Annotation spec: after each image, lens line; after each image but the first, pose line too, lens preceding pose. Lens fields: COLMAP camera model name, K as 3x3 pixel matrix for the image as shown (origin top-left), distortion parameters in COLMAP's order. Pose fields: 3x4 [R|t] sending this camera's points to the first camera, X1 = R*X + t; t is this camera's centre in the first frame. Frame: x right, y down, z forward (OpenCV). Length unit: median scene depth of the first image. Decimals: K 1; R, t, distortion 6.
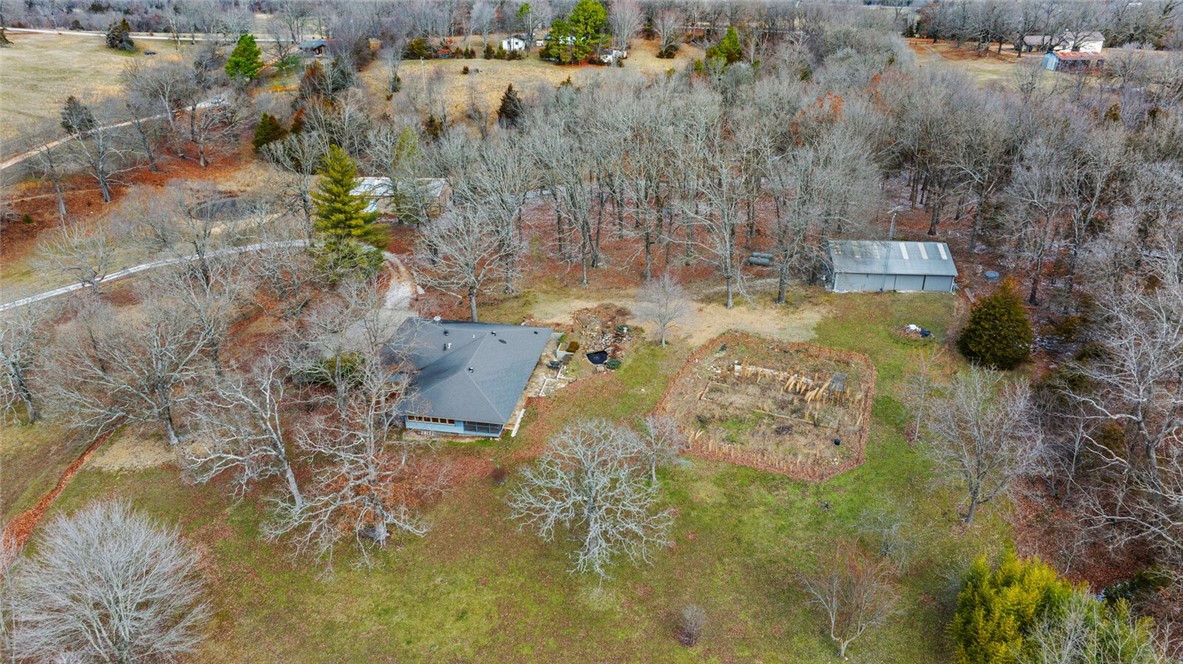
lens RADIAL K [[801.7, 0, 594.3], [0, 801.7, 332.8], [0, 0, 1]] dist [-0.012393, -0.003747]
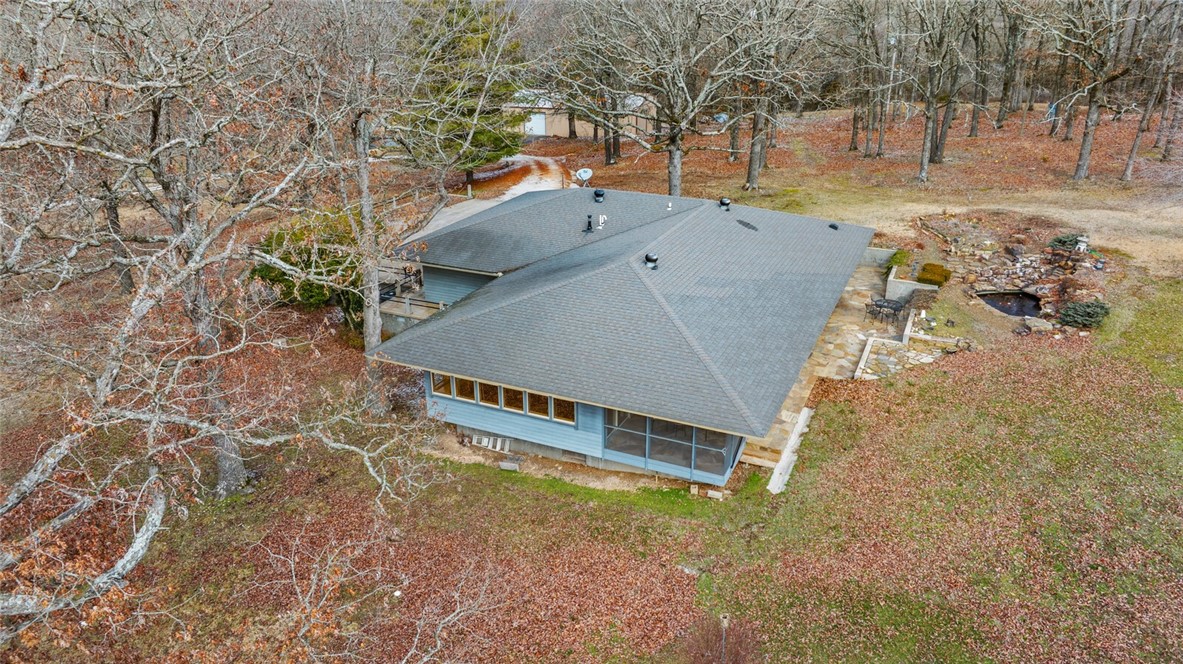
lens RADIAL K [[801.7, 0, 591.5], [0, 801.7, 328.6], [0, 0, 1]] dist [-0.012393, -0.003747]
pose [[0.964303, 0.088420, -0.249605, -0.094680], [-0.108918, 0.991617, -0.069516, 0.095739], [0.241366, 0.094221, 0.965849, 0.685642]]
